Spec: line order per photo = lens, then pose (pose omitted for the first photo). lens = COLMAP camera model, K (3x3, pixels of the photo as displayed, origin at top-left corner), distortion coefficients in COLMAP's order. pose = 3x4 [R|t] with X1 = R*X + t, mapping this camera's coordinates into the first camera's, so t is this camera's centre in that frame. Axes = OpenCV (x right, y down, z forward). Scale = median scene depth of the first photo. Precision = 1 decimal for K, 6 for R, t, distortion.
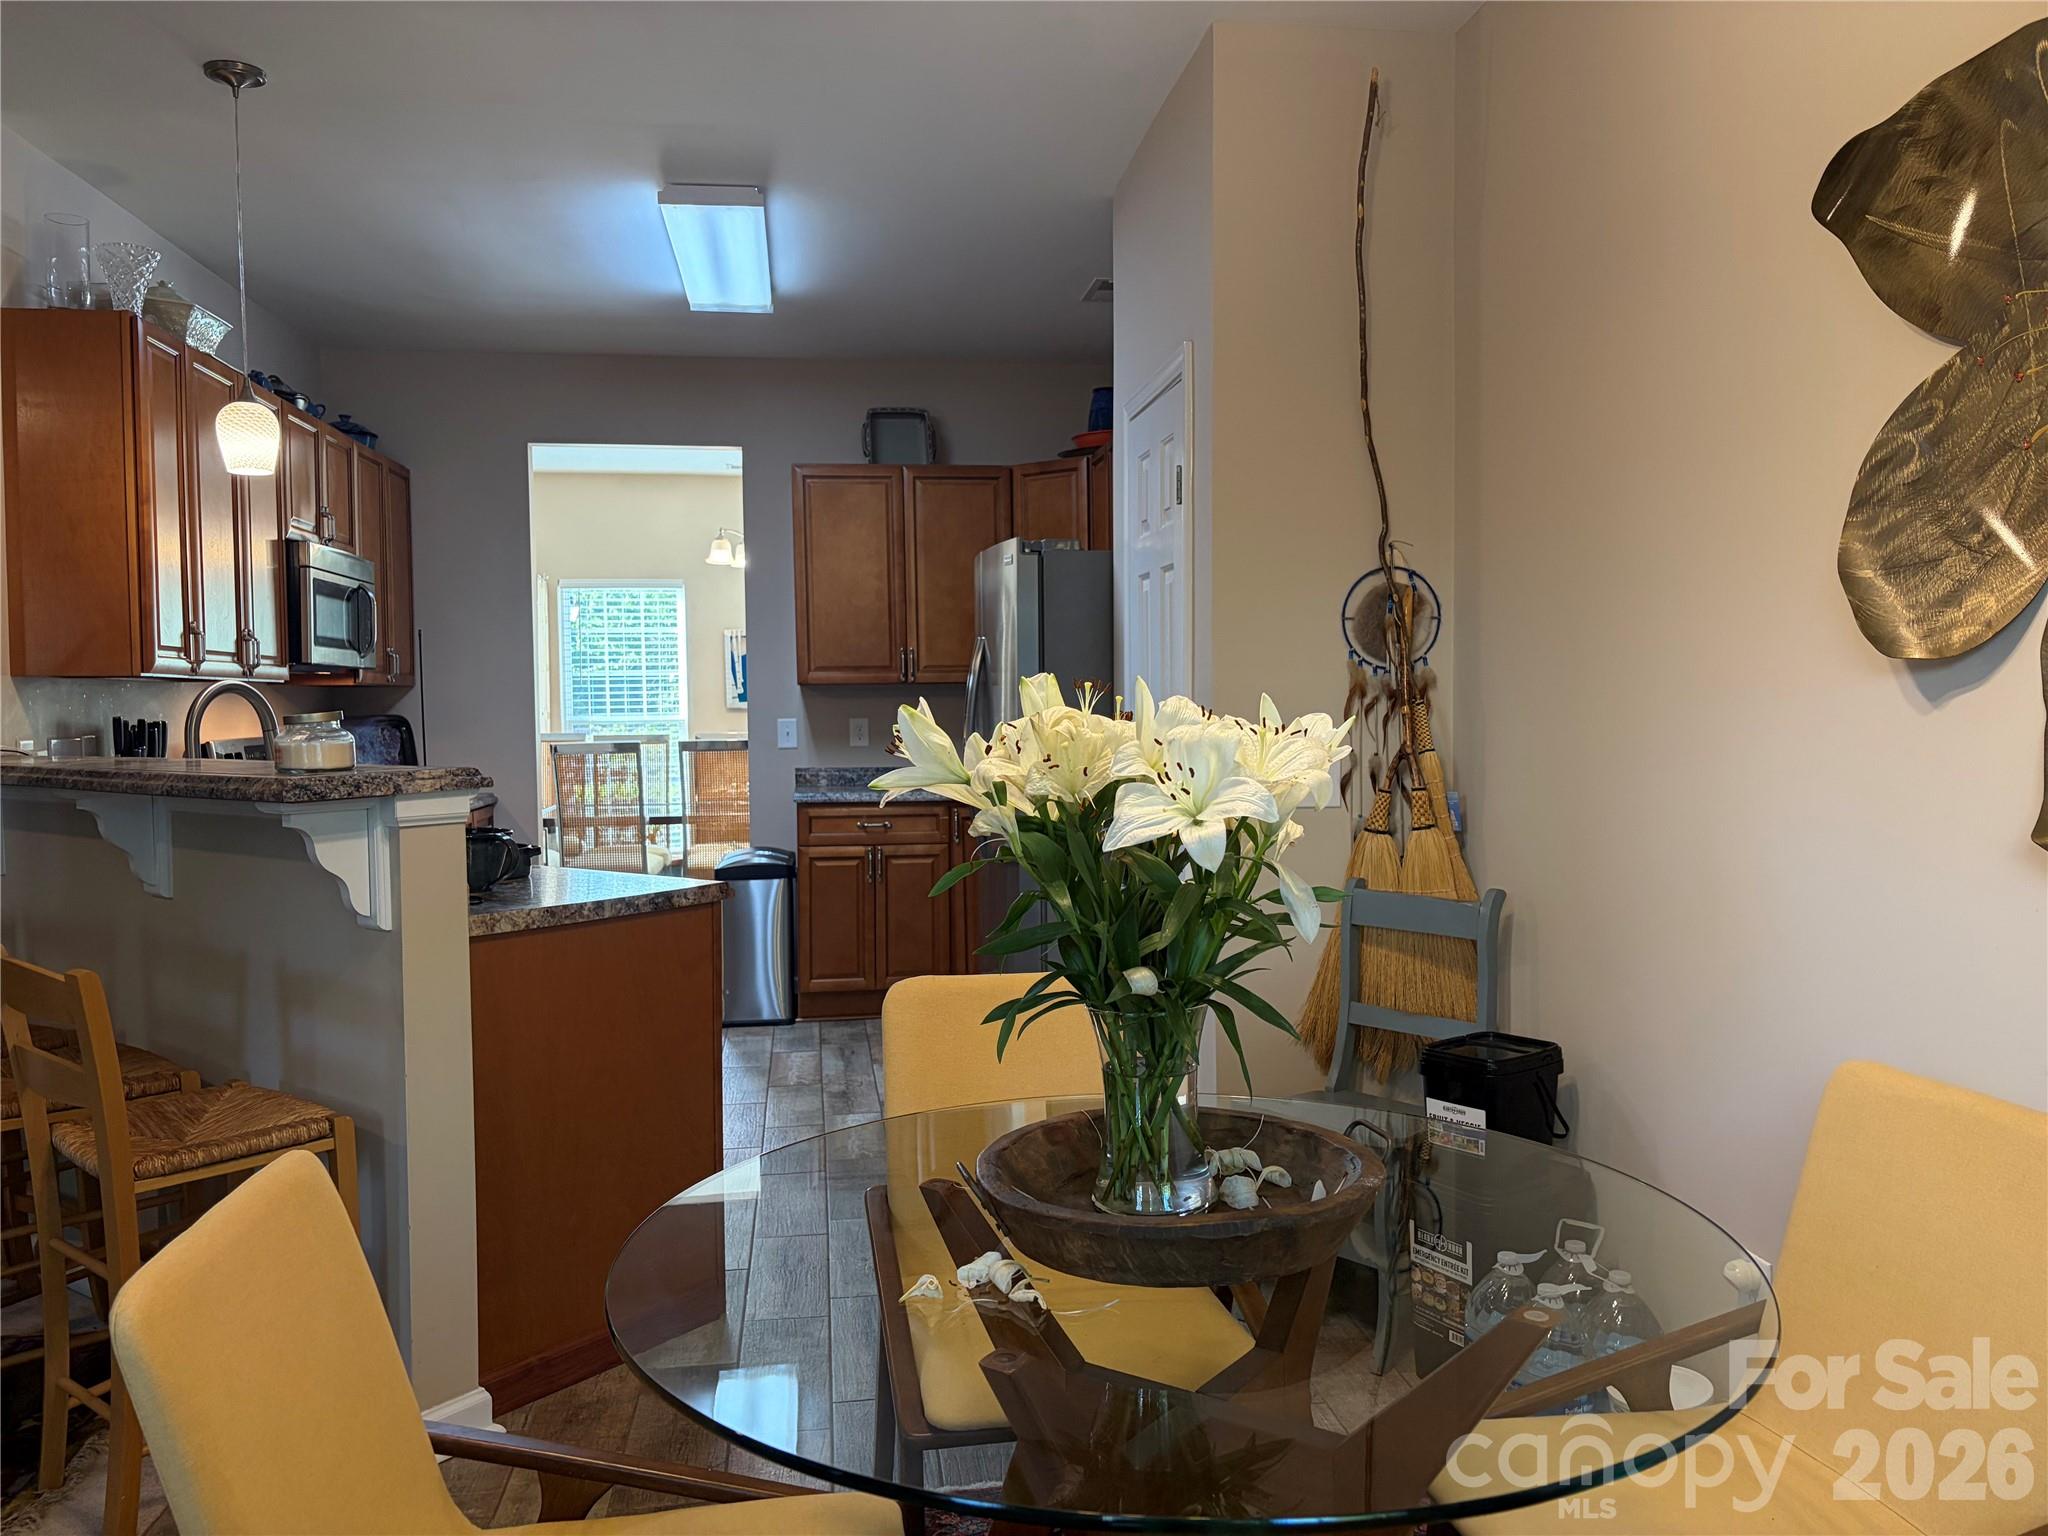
lens RADIAL K [[1555.3, 0, 1026.9], [0, 1555.3, 766.4], [0, 0, 1]] dist [0.039315, -0.030948]
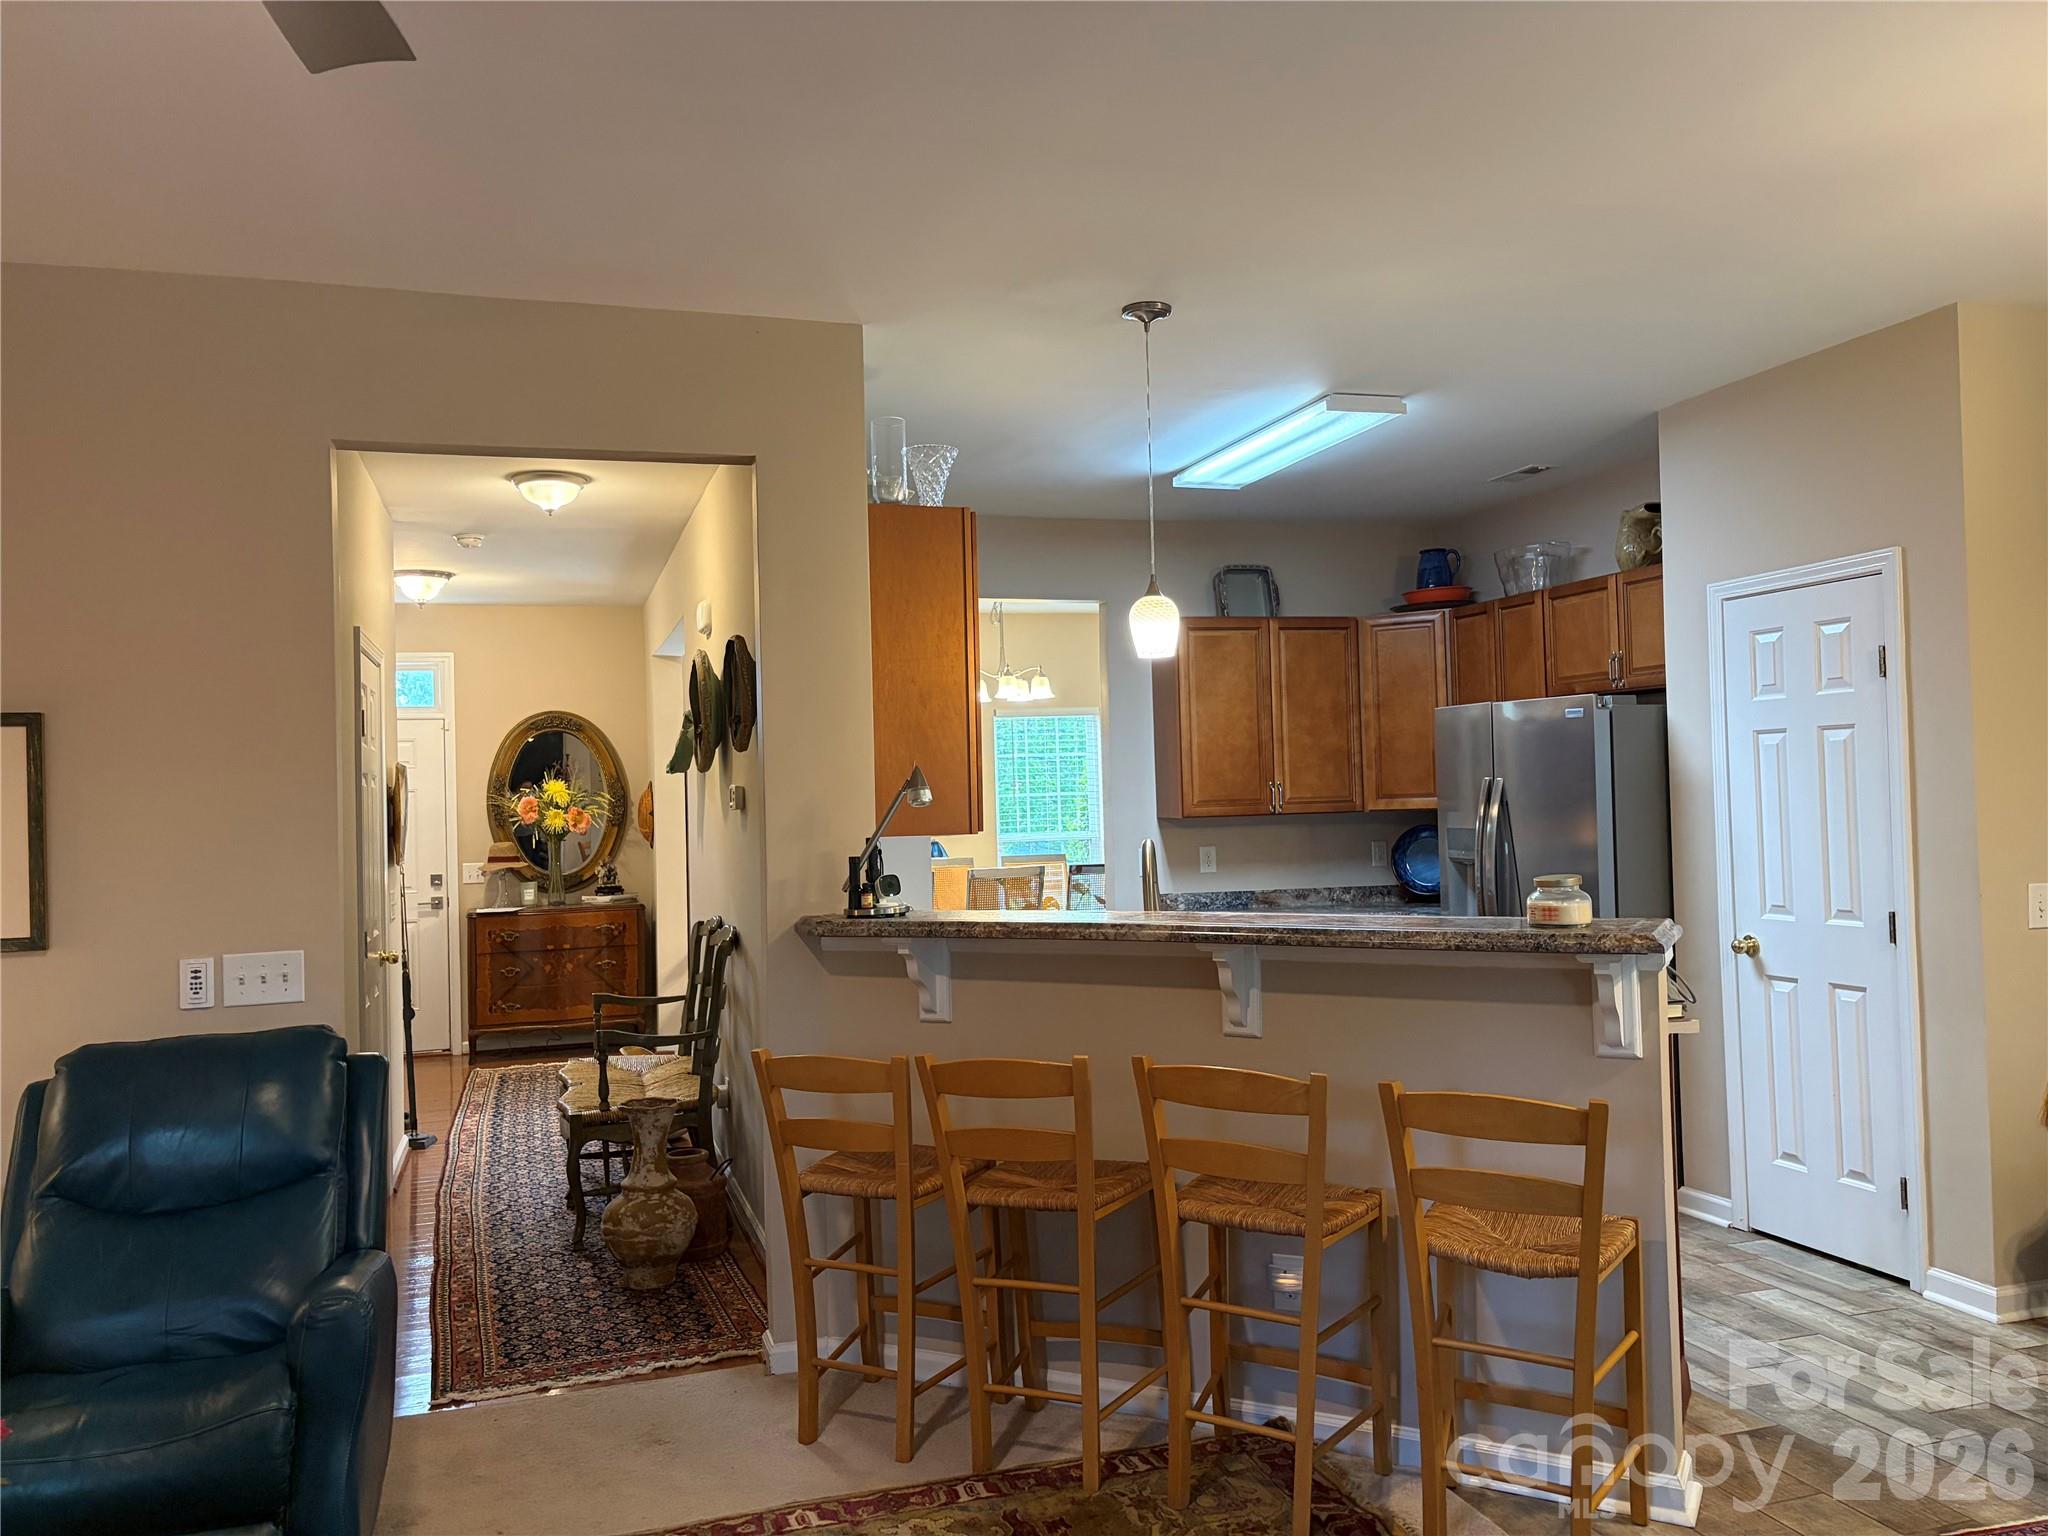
lens RADIAL K [[1555.3, 0, 1019.1], [0, 1555.3, 769.2], [0, 0, 1]] dist [0.039315, -0.030948]
pose [[0.979110, -0.019151, 0.202429, -0.478396], [0.031865, 0.997705, -0.059736, -0.025288], [-0.200821, 0.064939, 0.977473, -0.039963]]
